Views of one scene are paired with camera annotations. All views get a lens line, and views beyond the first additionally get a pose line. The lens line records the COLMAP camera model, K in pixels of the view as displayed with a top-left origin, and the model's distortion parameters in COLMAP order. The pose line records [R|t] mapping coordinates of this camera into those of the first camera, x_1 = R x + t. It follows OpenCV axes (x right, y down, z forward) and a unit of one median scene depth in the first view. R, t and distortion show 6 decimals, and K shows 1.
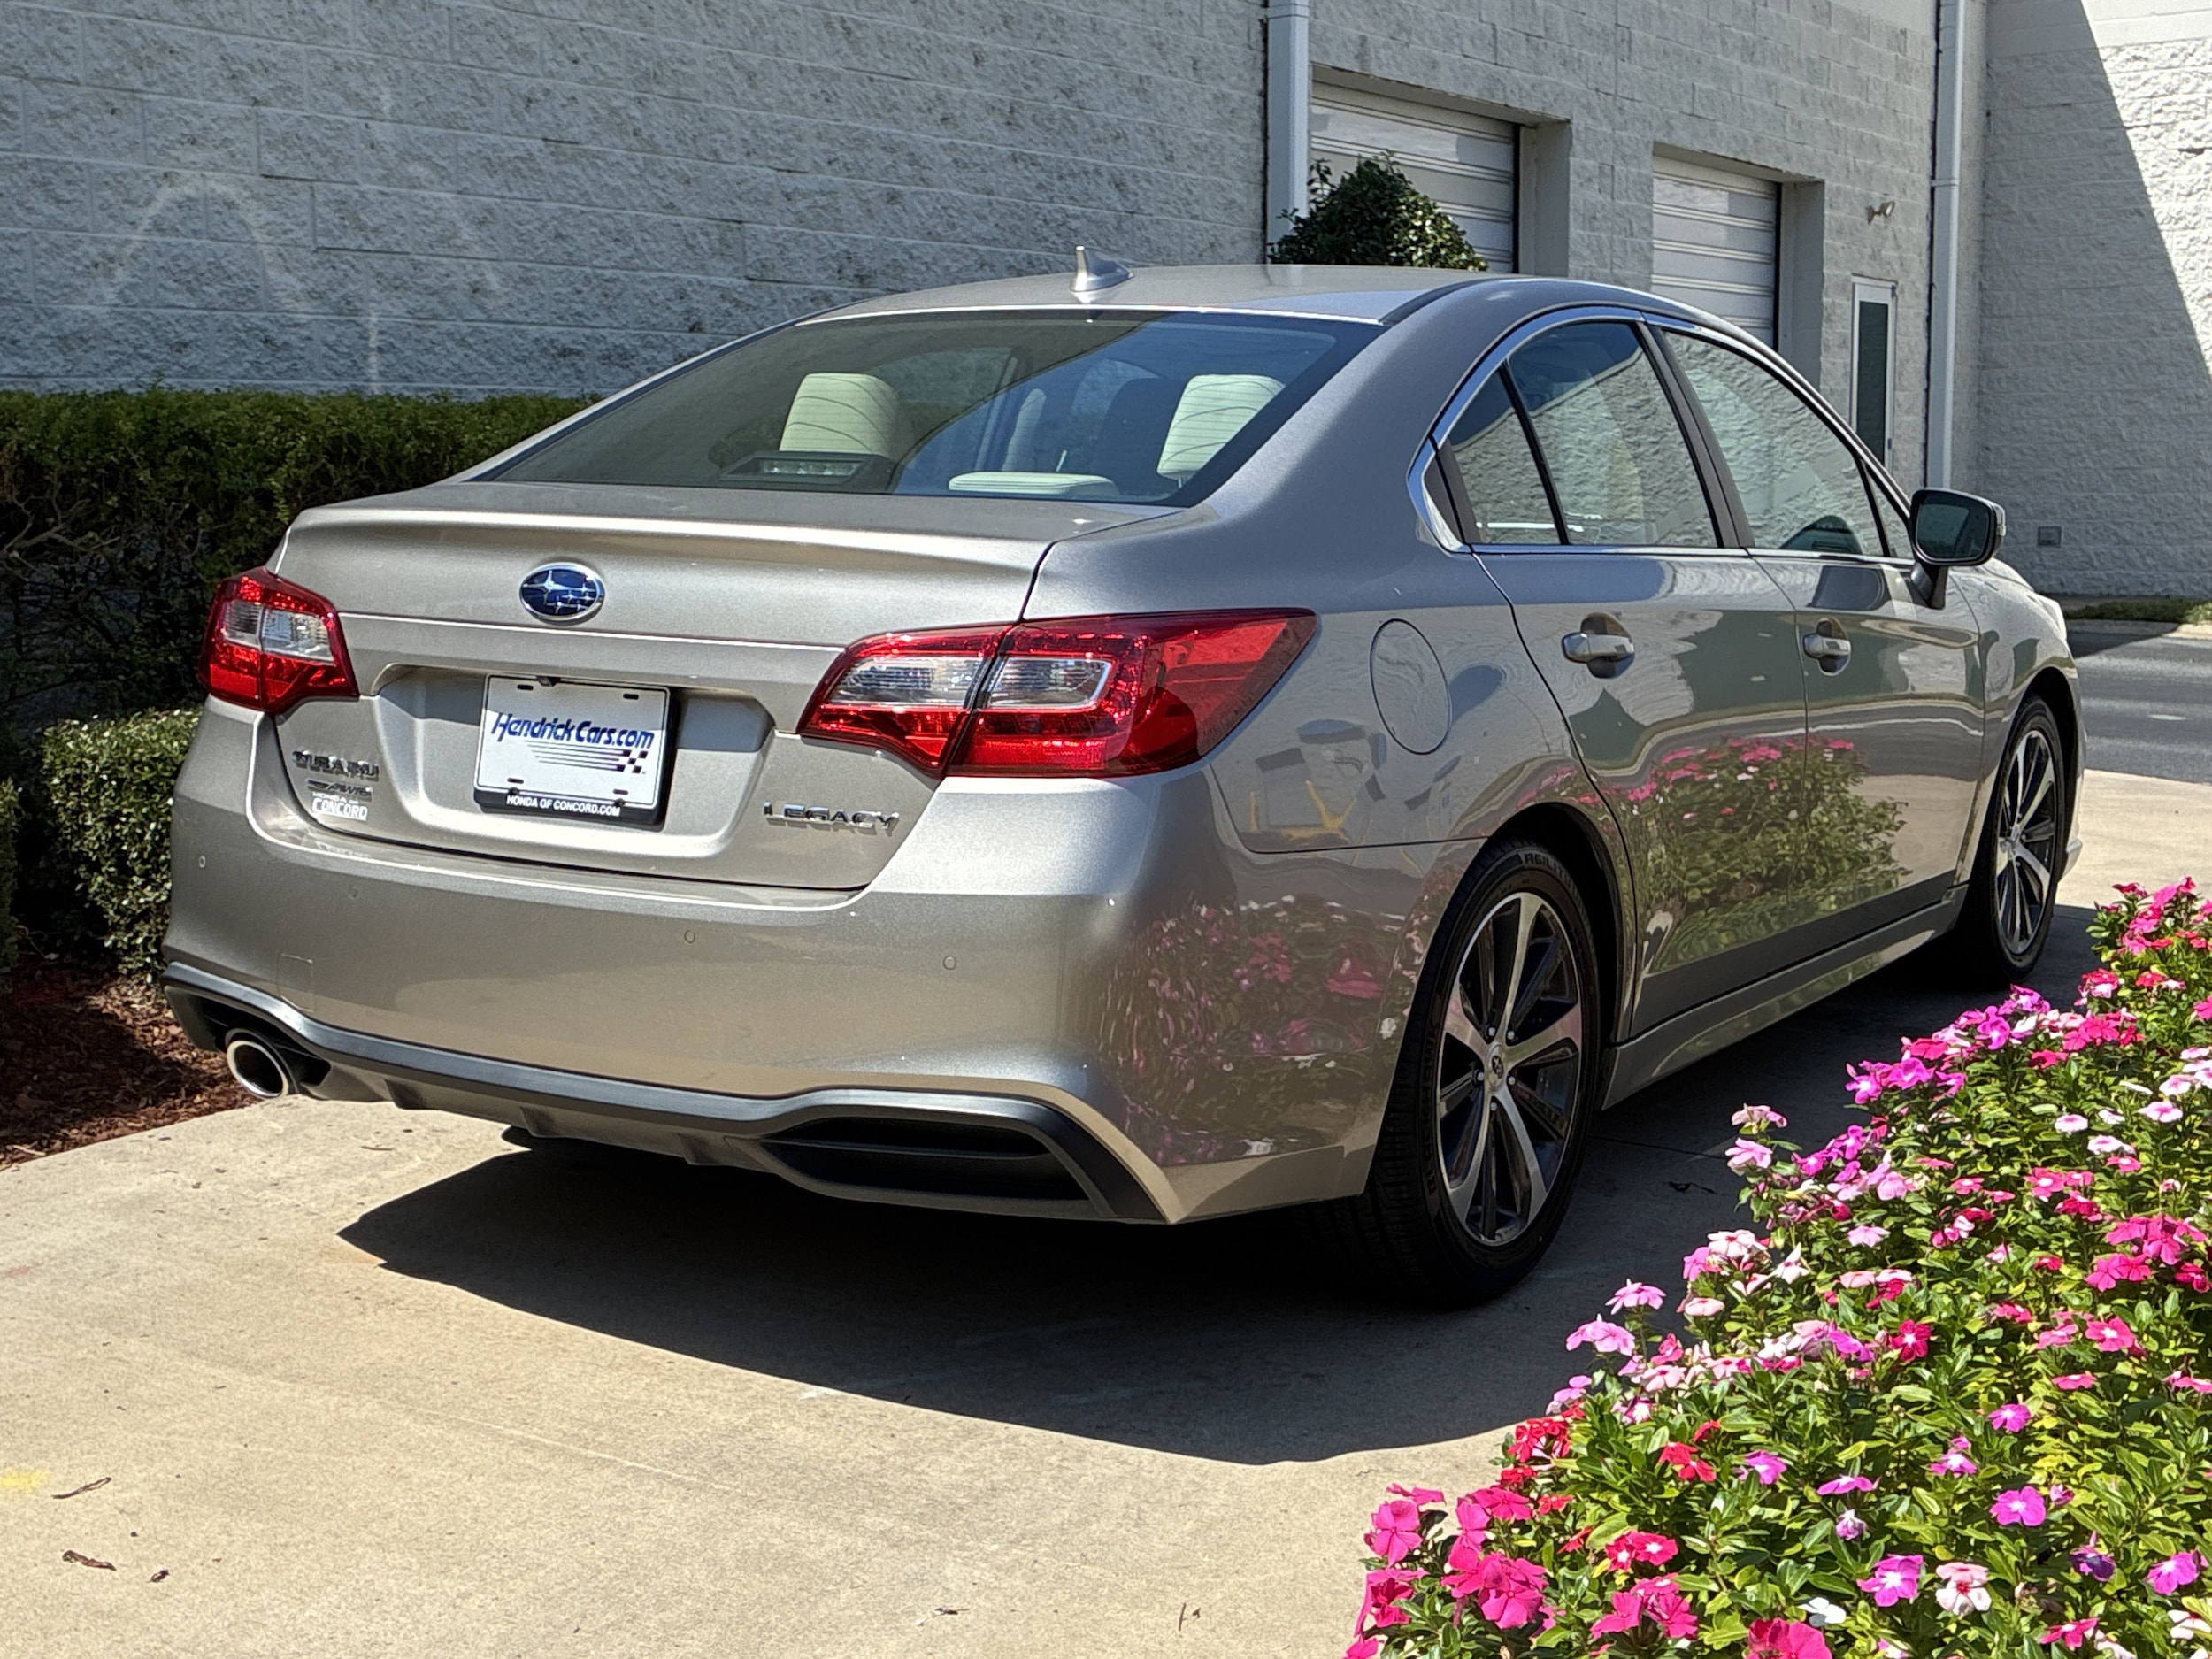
lens RADIAL K [[2815.5, 0, 1096.4], [0, 2815.5, 831.3], [0, 0, 1]] dist [0.029533, 0.000000]
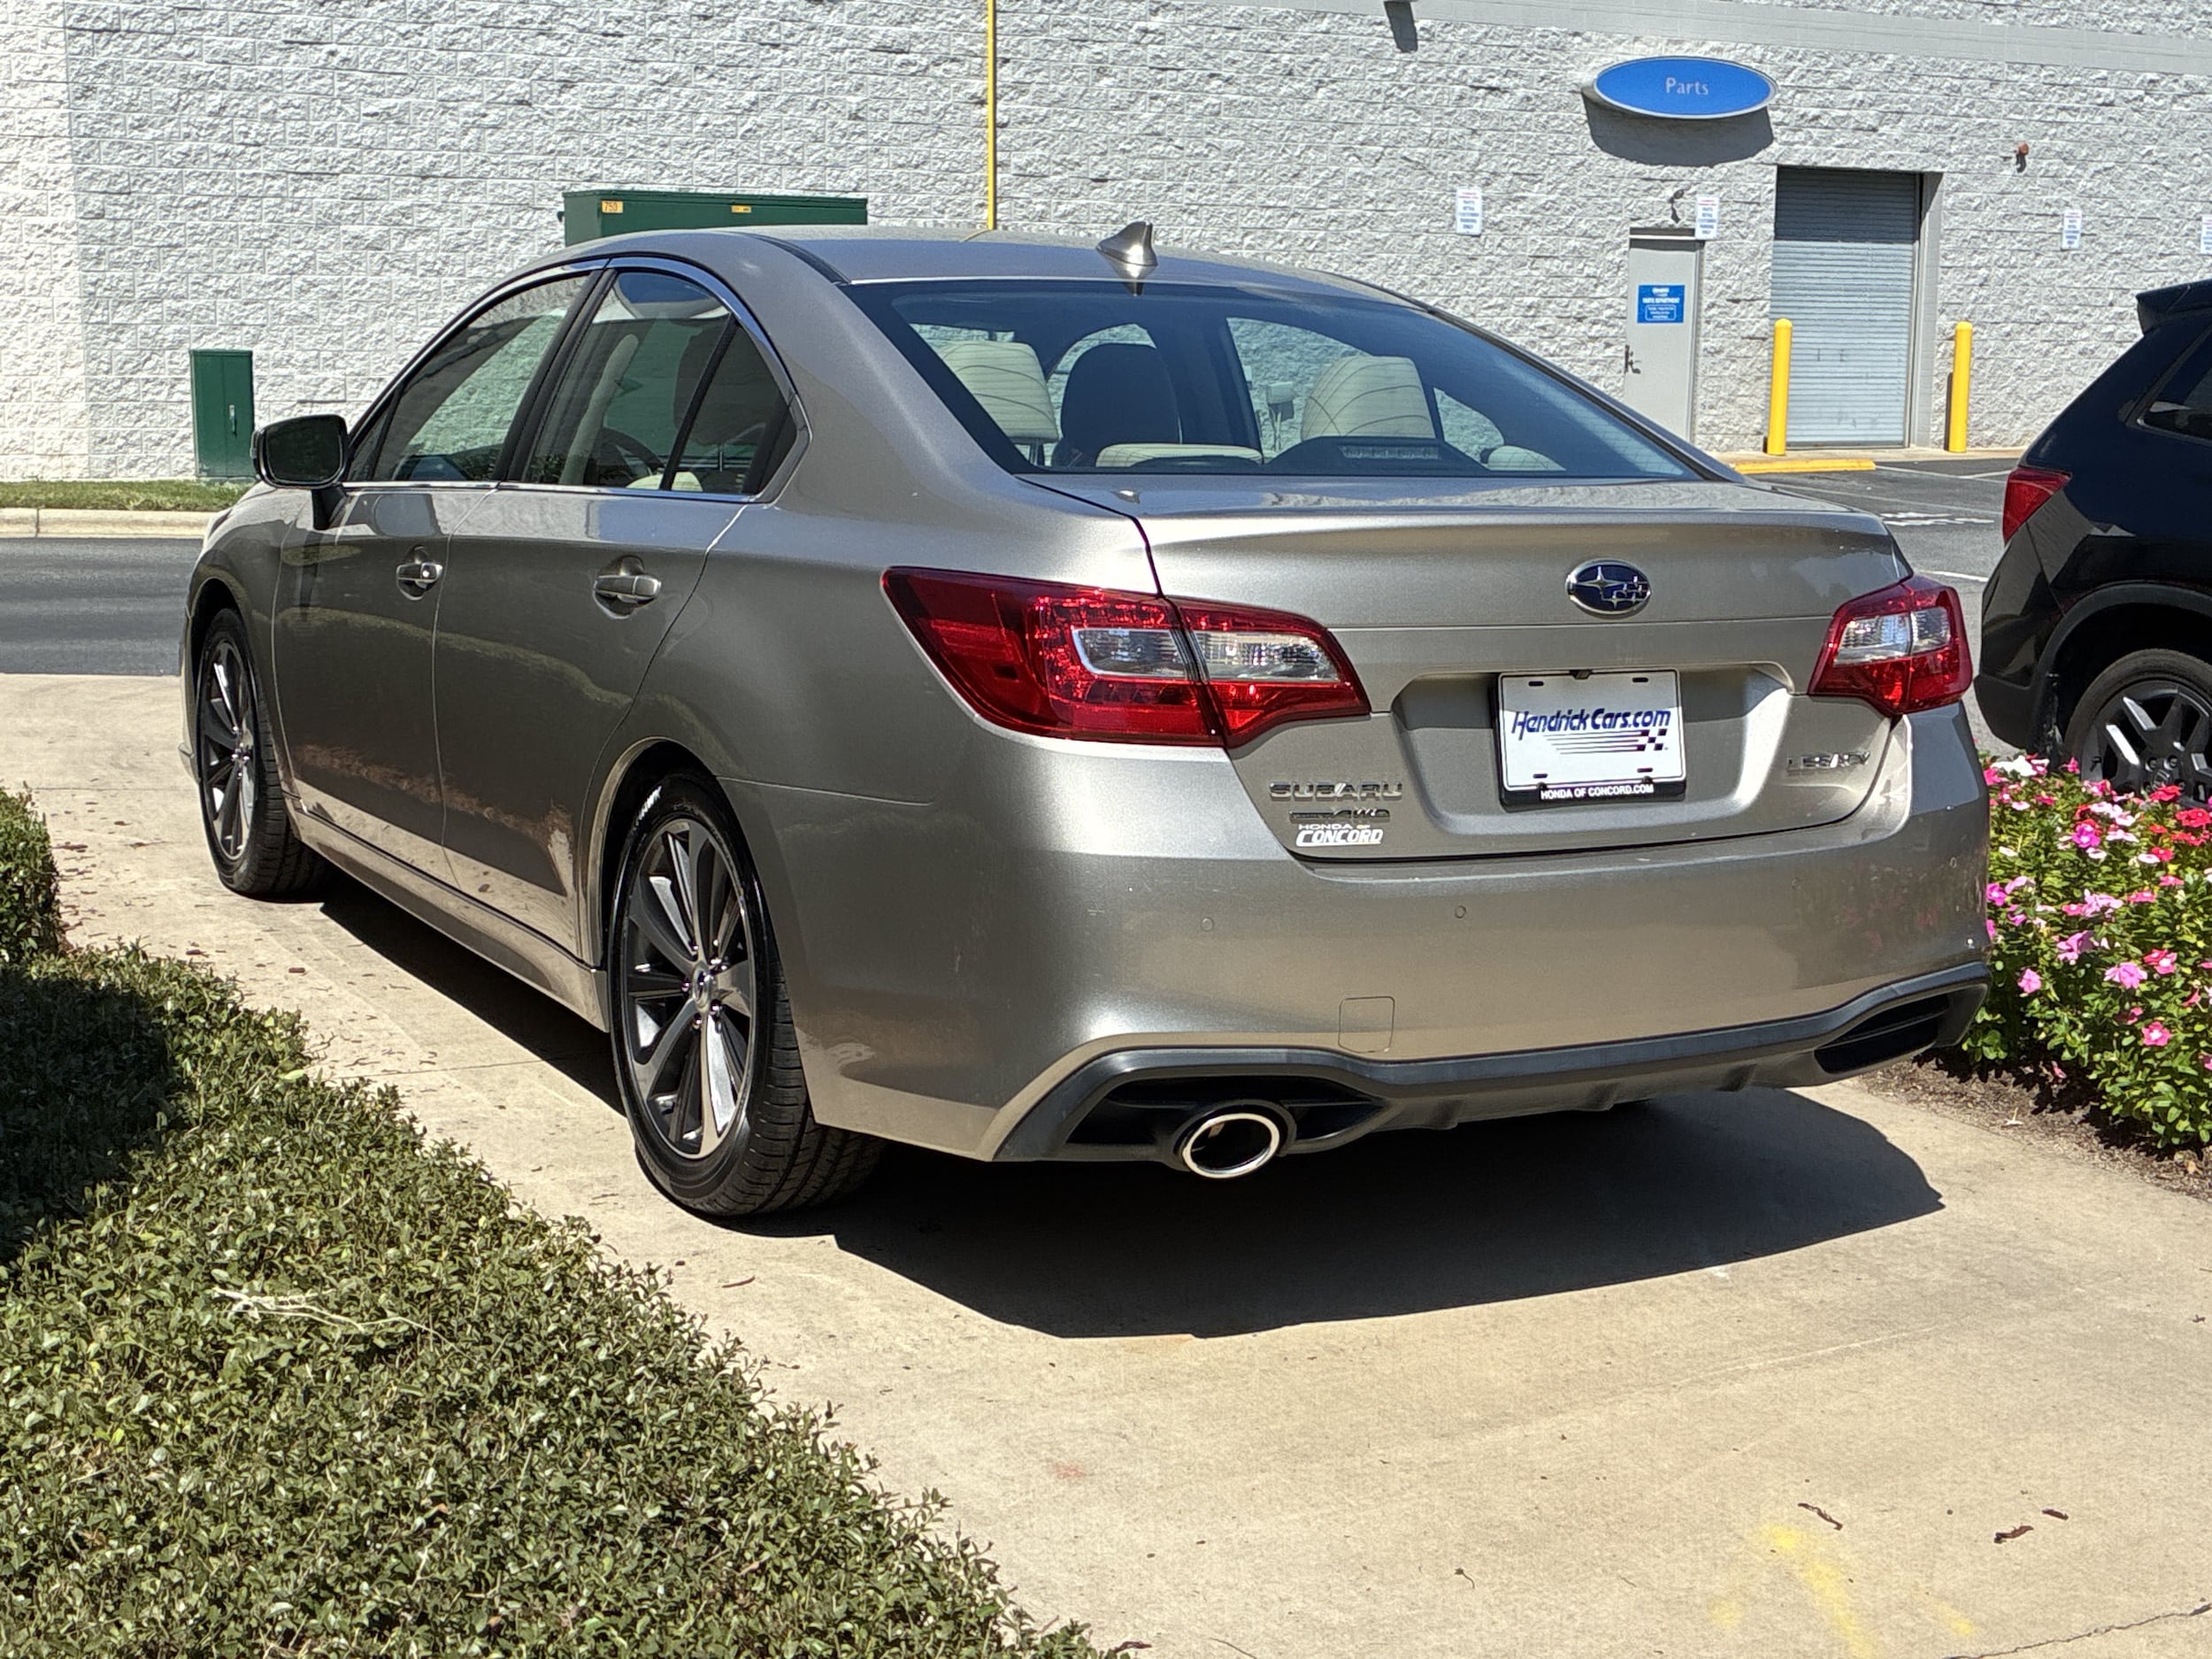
lens RADIAL K [[2815.5, 0, 1099.0], [0, 2815.5, 821.1], [0, 0, 1]] dist [0.029533, 0.000000]
pose [[0.478387, -0.143217, 0.866392, -1.157861], [0.104678, 0.988877, 0.105665, -0.125189], [-0.871888, 0.040144, 0.488057, 0.642455]]
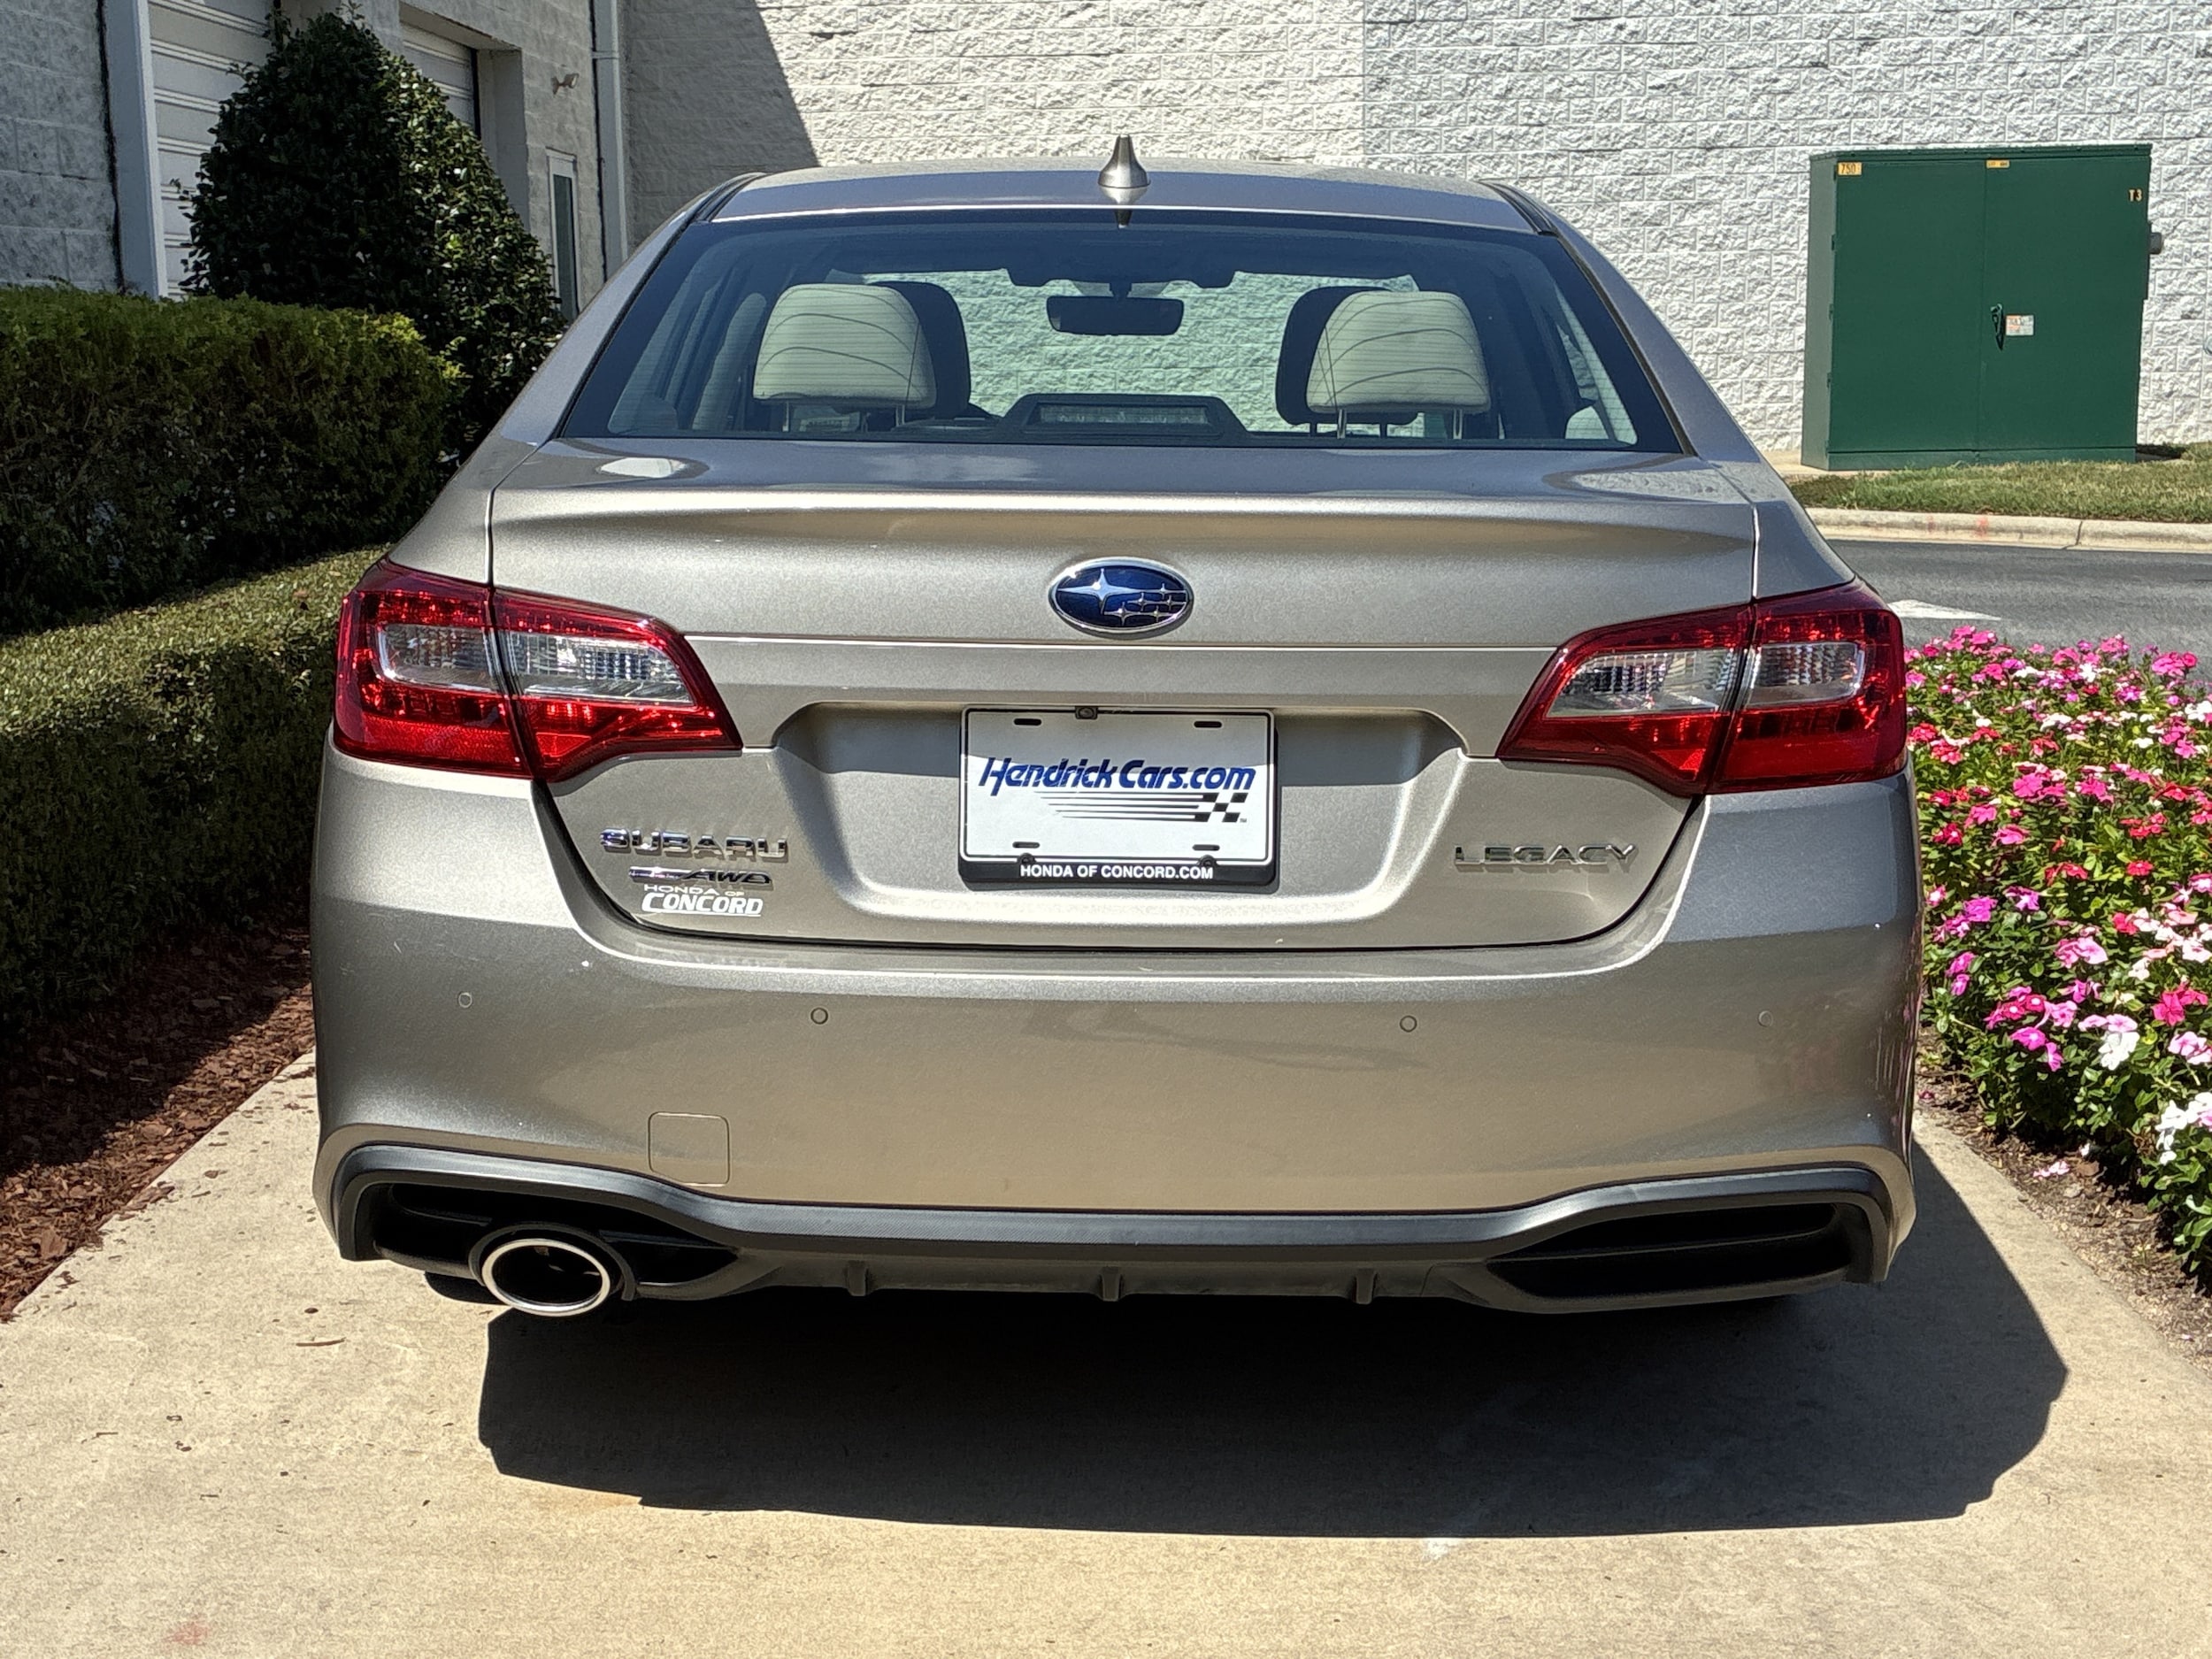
lens RADIAL K [[2815.5, 0, 1107.9], [0, 2815.5, 836.6], [0, 0, 1]] dist [0.029533, 0.000000]
pose [[0.855816, -0.100746, 0.507375, -0.568814], [0.076489, 0.994715, 0.068495, -0.070172], [-0.511594, -0.019810, 0.858999, 0.337359]]
